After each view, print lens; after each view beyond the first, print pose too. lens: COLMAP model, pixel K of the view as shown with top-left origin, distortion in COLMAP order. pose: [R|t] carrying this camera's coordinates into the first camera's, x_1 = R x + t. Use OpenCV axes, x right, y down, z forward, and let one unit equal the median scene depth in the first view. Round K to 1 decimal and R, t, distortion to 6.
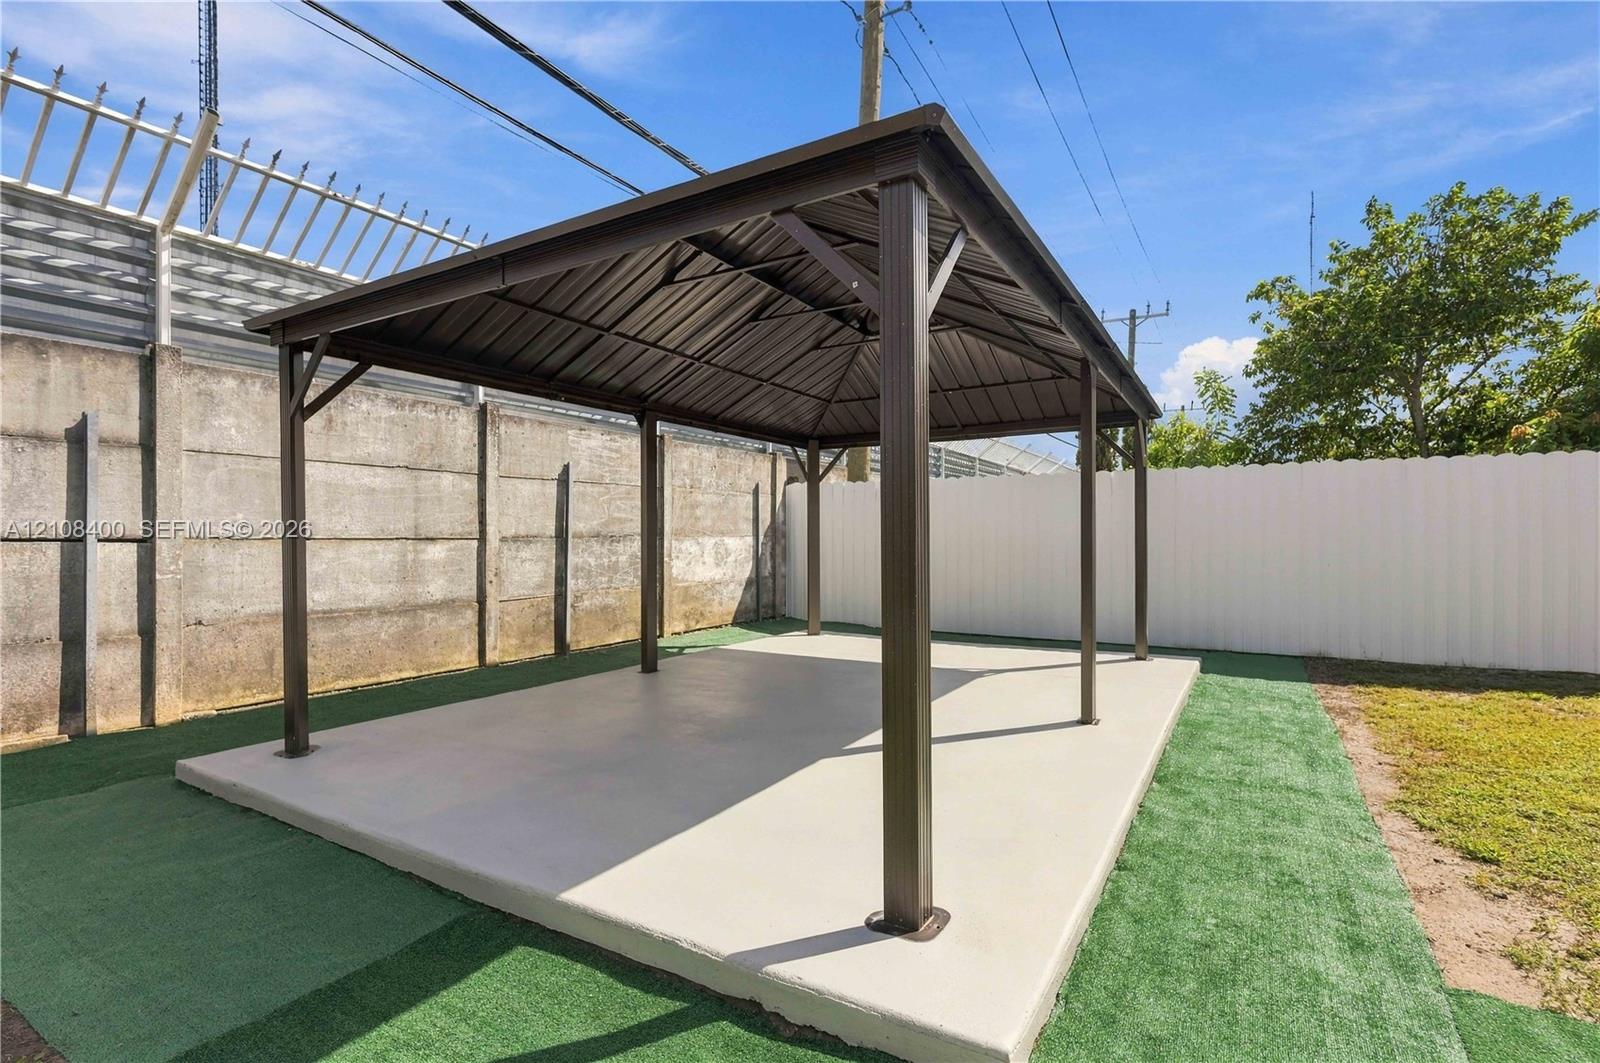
lens RADIAL K [[755.2, 0, 800.0], [0, 755.2, 531.5], [0, 0, 1]] dist [0.002557, 0.000225]
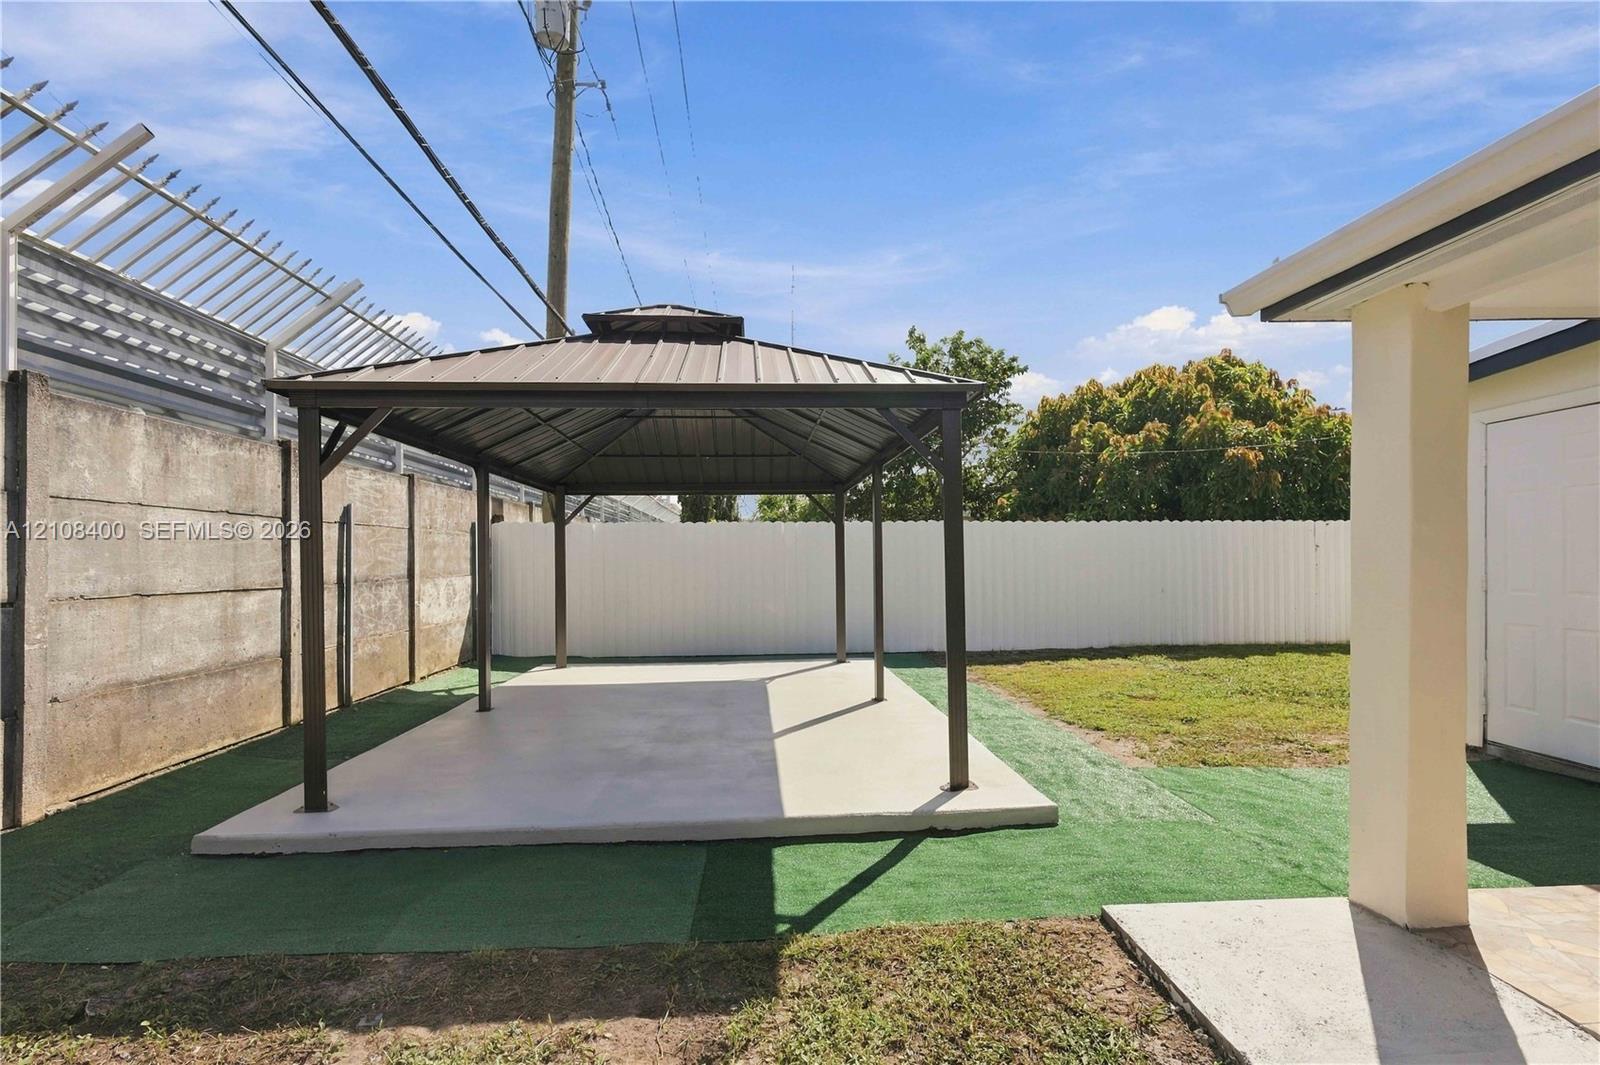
lens RADIAL K [[795.5, 0, 794.0], [0, 795.5, 556.5], [0, 0, 1]] dist [-0.000512, 0.000085]
pose [[0.819561, -0.003704, 0.572980, -0.523192], [0.003495, 0.999993, 0.001467, -0.031720], [-0.572981, 0.000800, 0.819568, -0.168818]]
